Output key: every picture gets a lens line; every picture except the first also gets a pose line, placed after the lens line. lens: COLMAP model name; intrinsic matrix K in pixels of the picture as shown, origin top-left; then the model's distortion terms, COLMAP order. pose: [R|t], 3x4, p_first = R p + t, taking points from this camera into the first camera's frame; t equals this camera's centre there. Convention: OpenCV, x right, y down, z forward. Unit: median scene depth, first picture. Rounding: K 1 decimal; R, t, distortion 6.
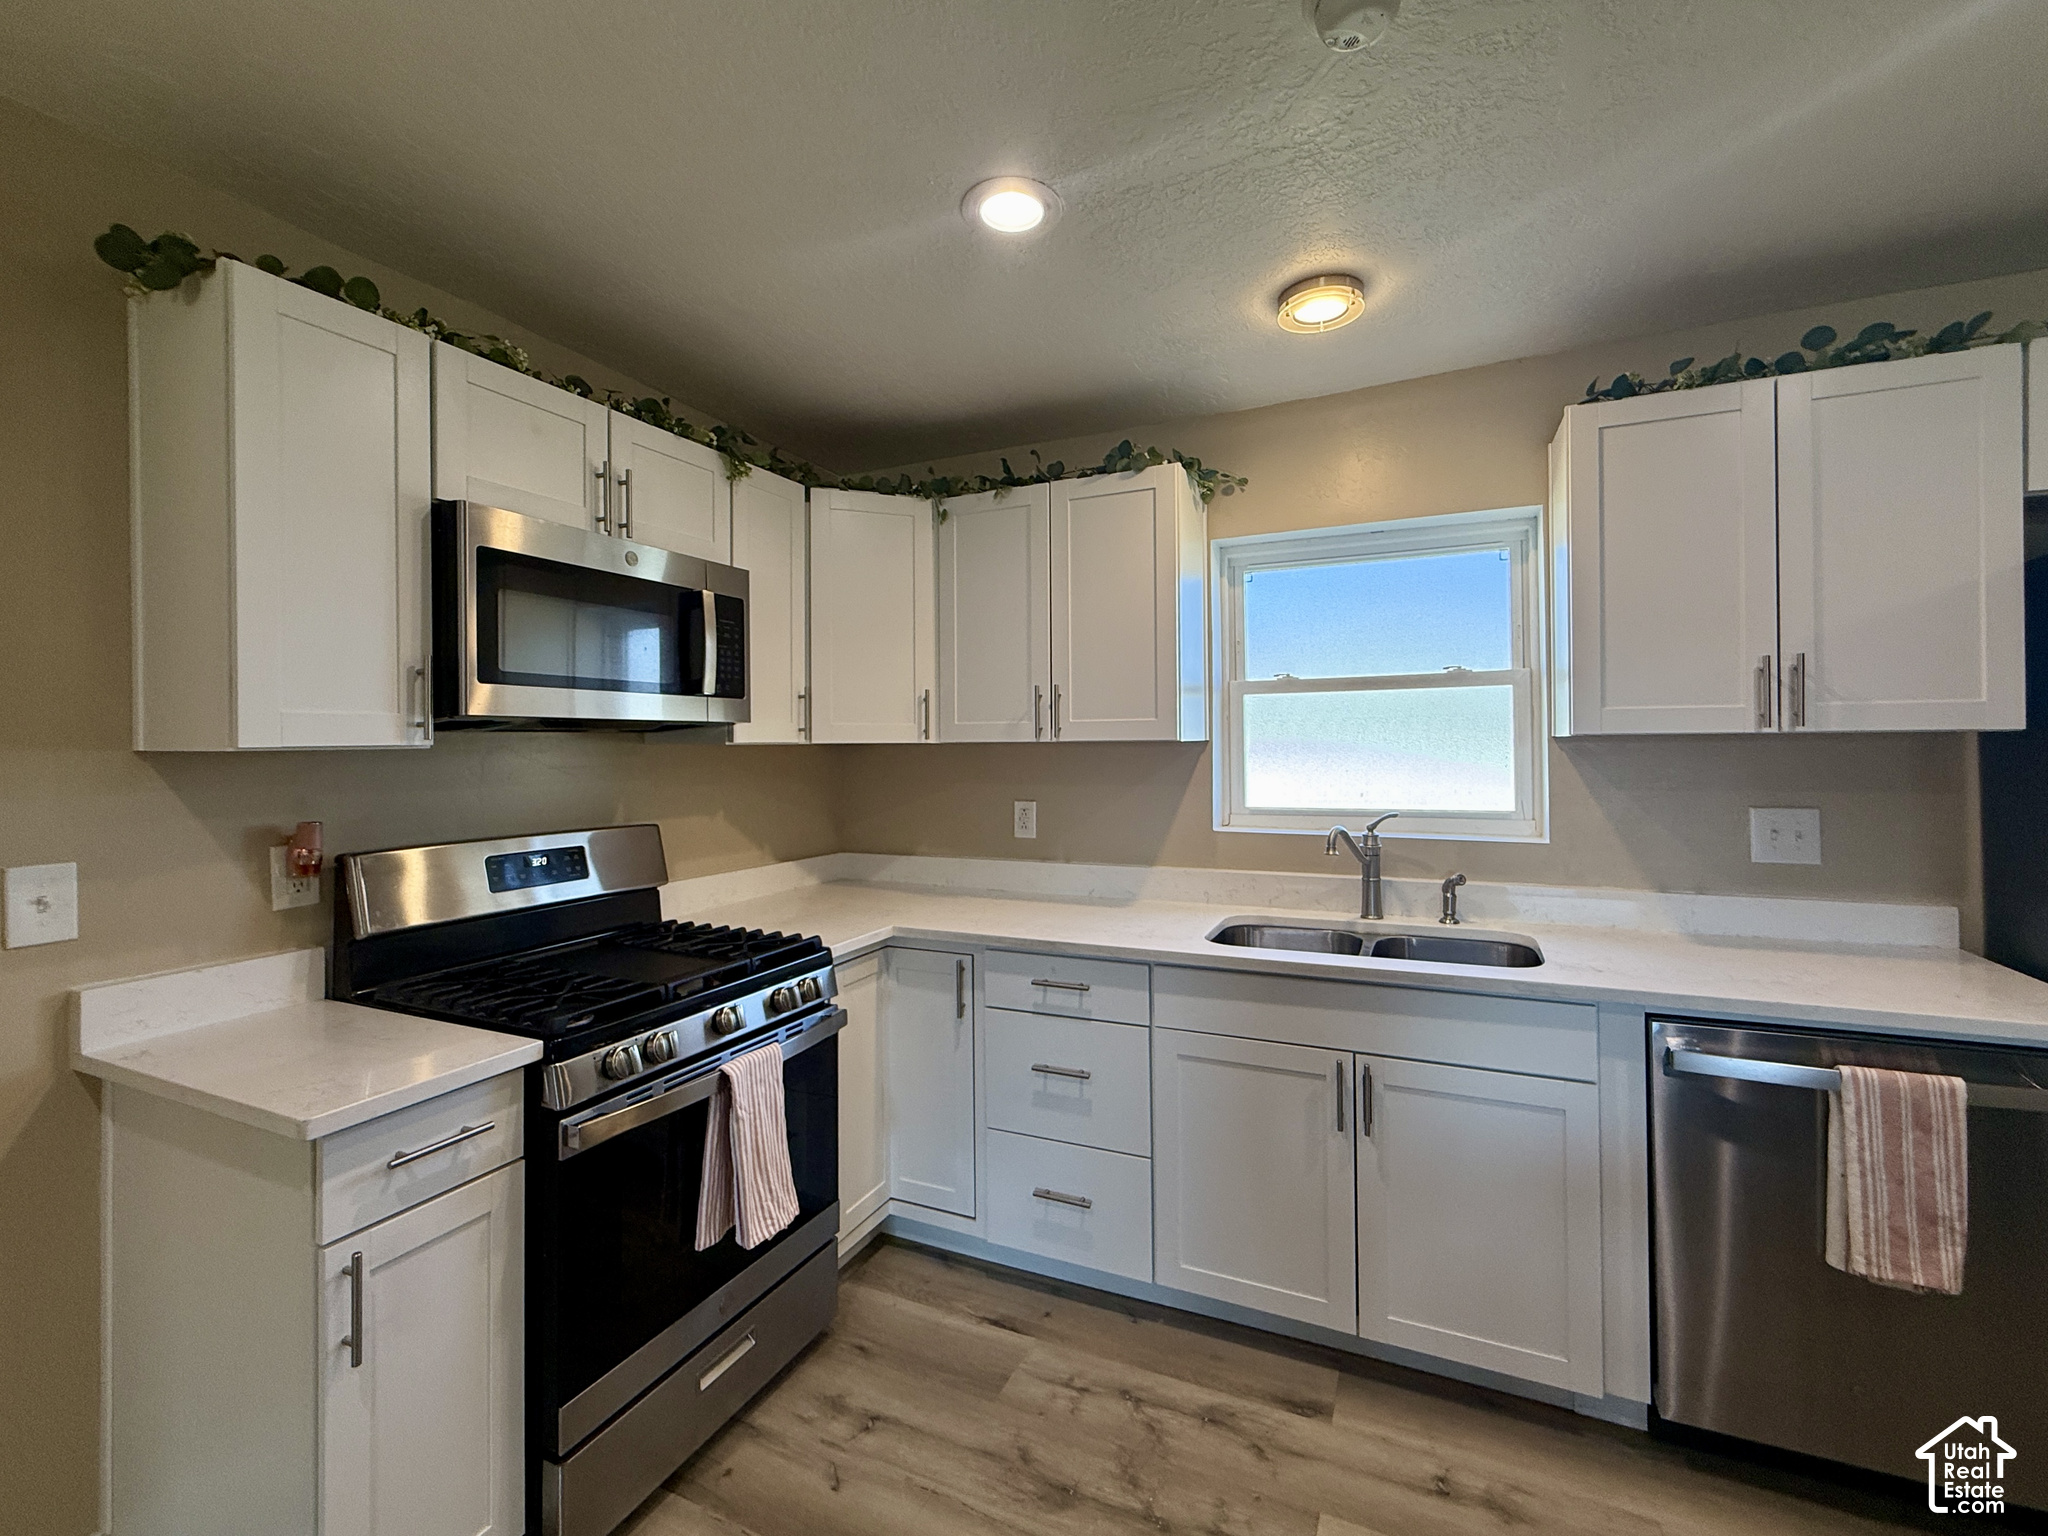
lens RADIAL K [[882.0, 0, 1026.5], [0, 882.0, 743.4], [0, 0, 1]] dist [-0.001815, 0.000117]
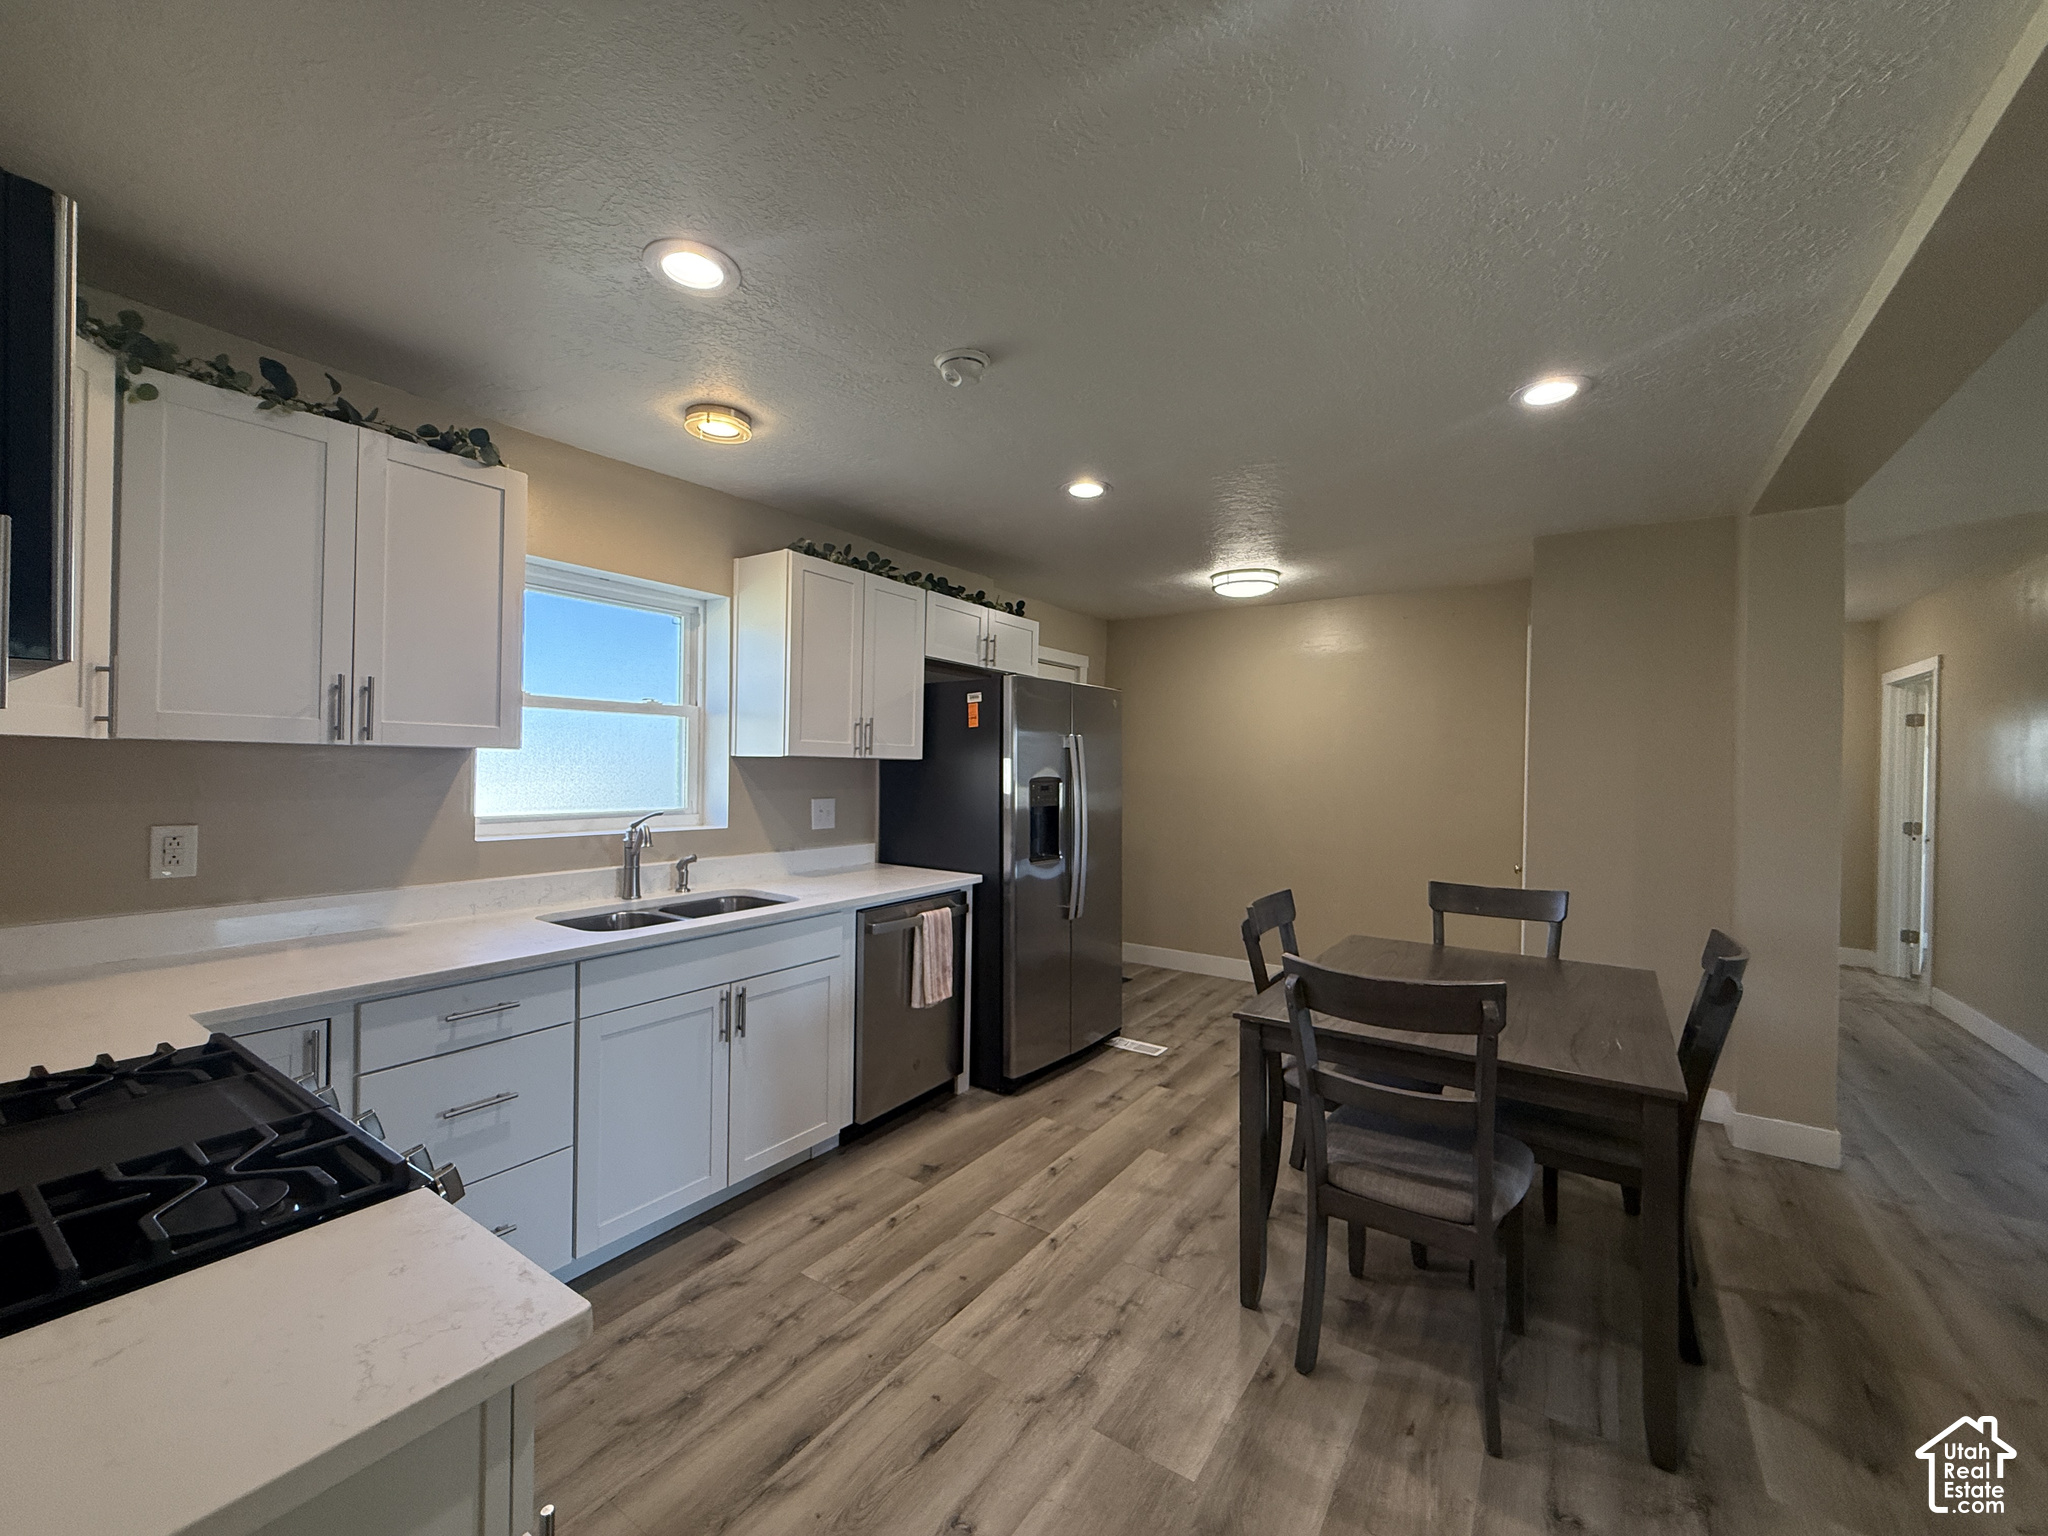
lens RADIAL K [[822.3, 0, 1024.0], [0, 822.3, 768.0], [0, 0, 1]] dist [0.000718, 0.000097]
pose [[0.156459, 0.009299, 0.987641, -0.728639], [-0.025348, 0.999664, -0.005397, 0.008559], [-0.987359, -0.024190, 0.156642, 0.309379]]
